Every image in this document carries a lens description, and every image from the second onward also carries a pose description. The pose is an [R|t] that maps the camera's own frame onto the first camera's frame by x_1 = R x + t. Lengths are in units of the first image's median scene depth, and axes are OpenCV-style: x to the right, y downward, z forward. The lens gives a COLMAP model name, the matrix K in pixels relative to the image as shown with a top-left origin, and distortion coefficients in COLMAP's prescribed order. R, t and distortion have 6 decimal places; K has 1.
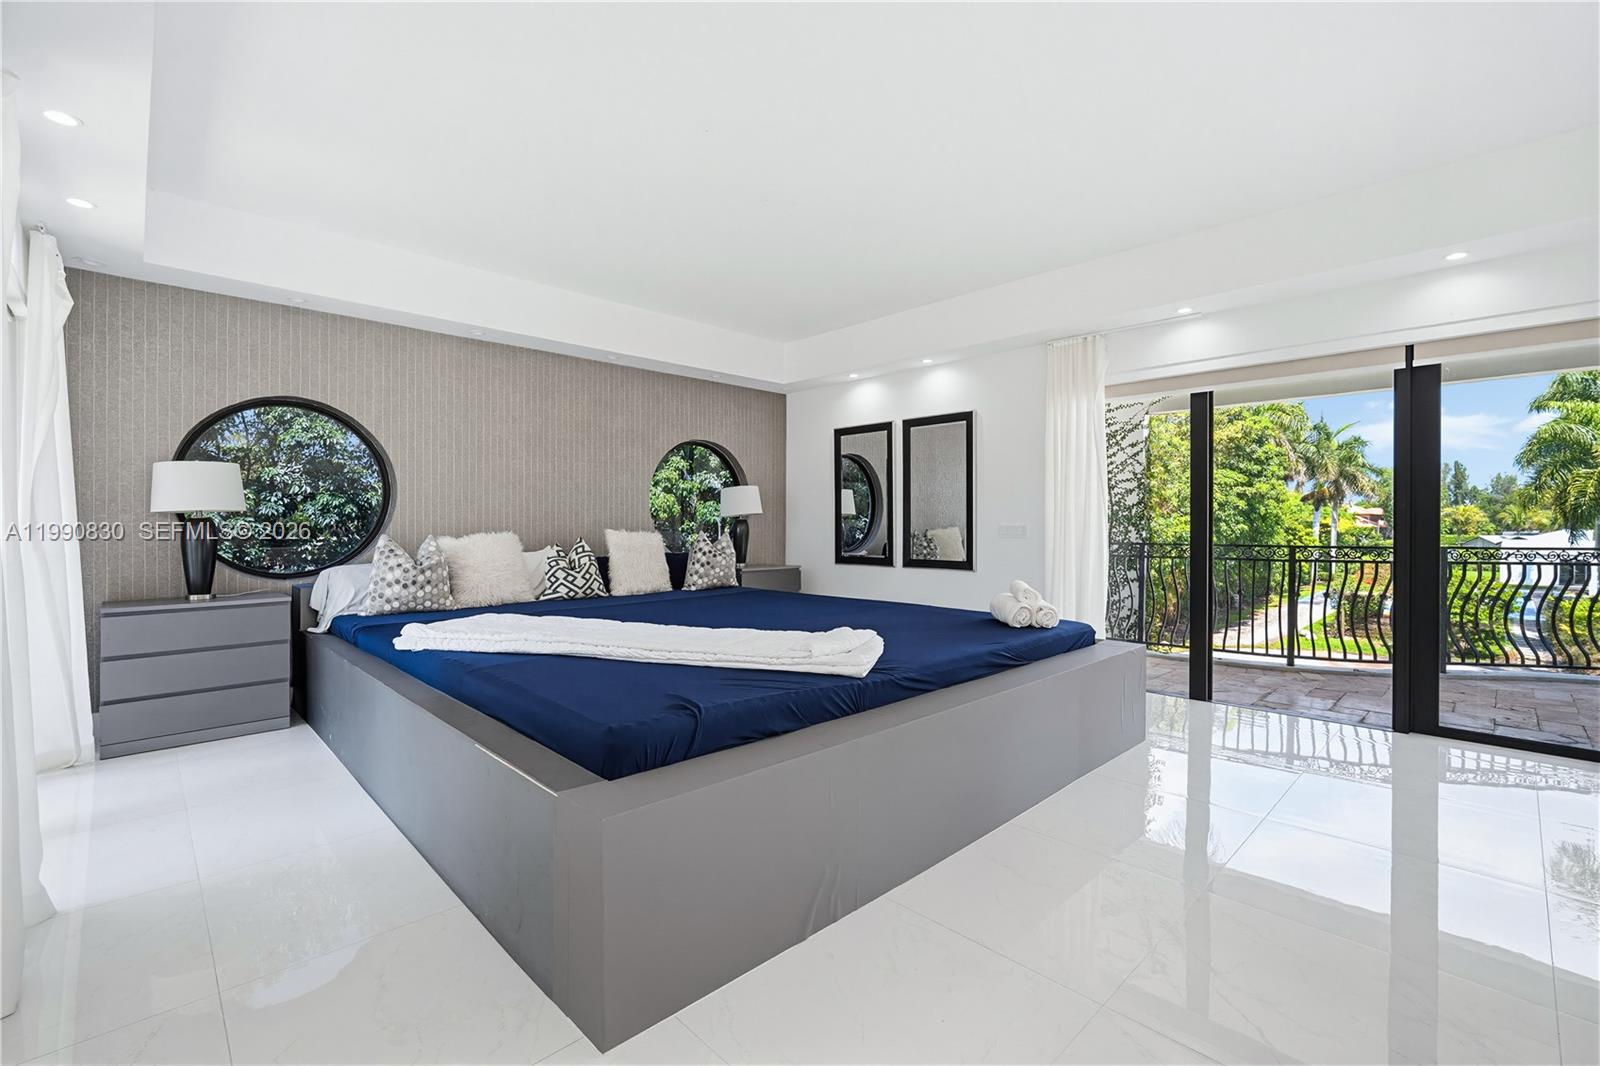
lens RADIAL K [[693.9, 0, 802.0], [0, 693.9, 534.2], [0, 0, 1]] dist [-0.007808, 0.000046]
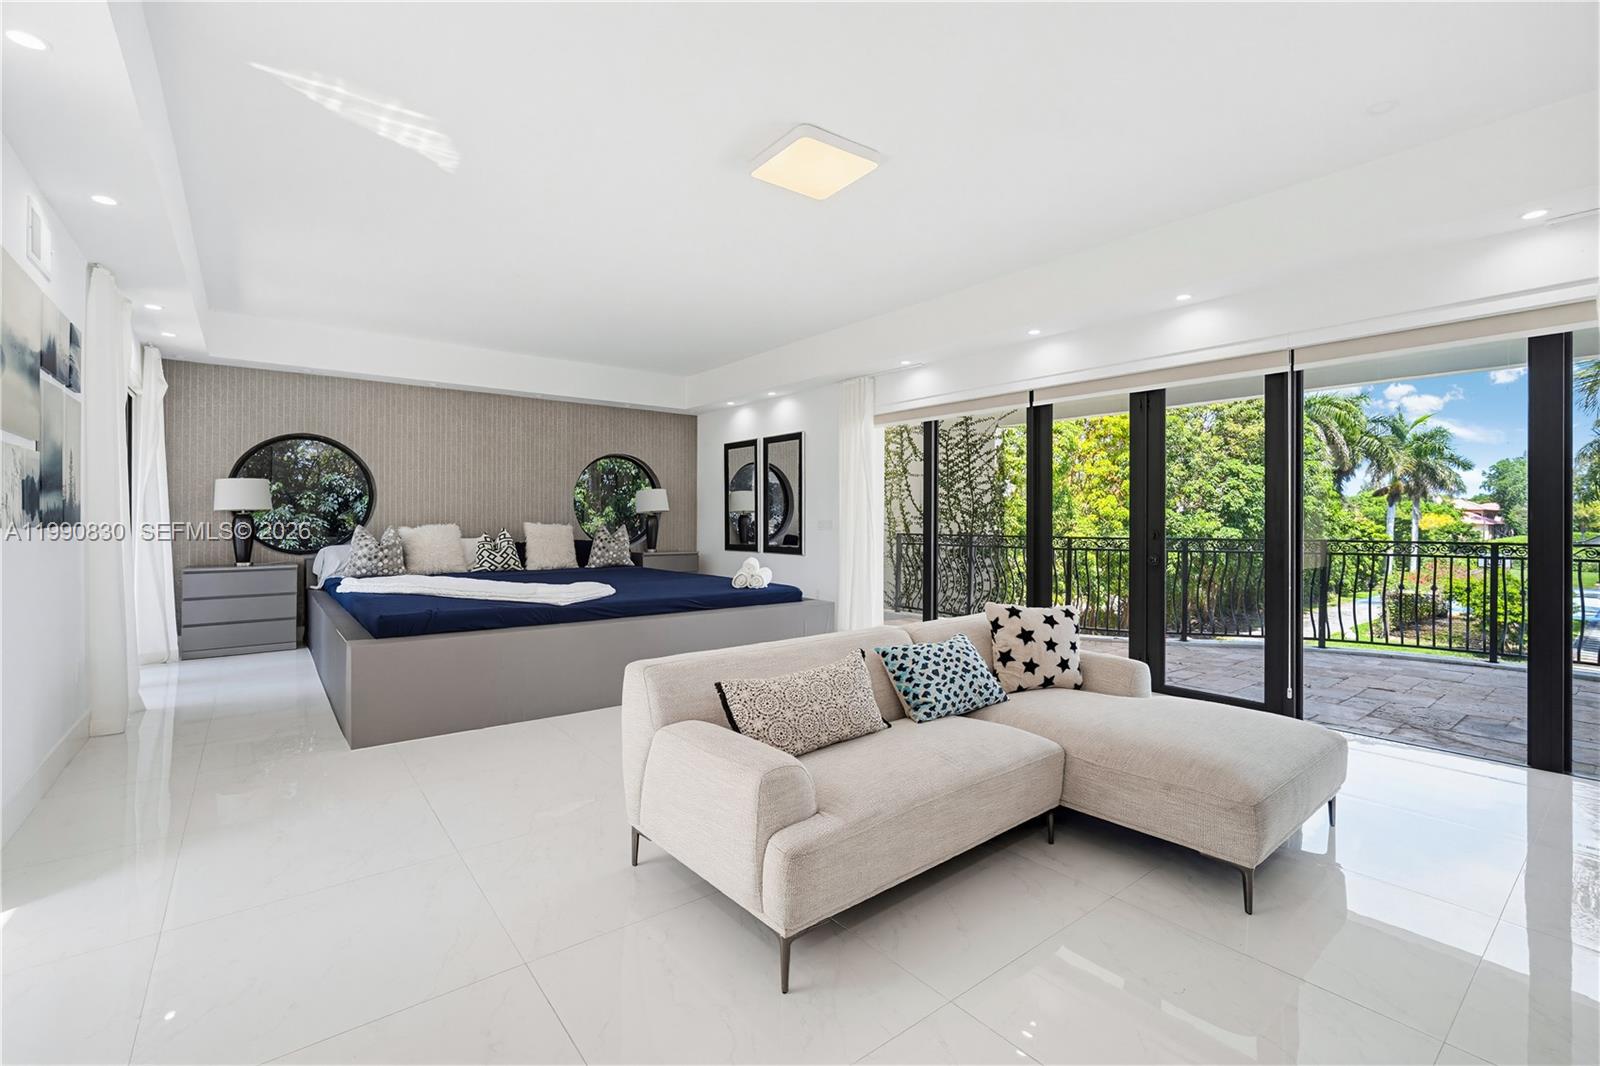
lens RADIAL K [[693.9, 0, 798.2], [0, 693.9, 527.4], [0, 0, 1]] dist [-0.007808, 0.000046]
pose [[0.994674, 0.002379, -0.103040, 0.377217], [-0.002741, 0.999991, -0.003371, 0.005892], [0.103031, 0.003635, 0.994672, -0.300535]]
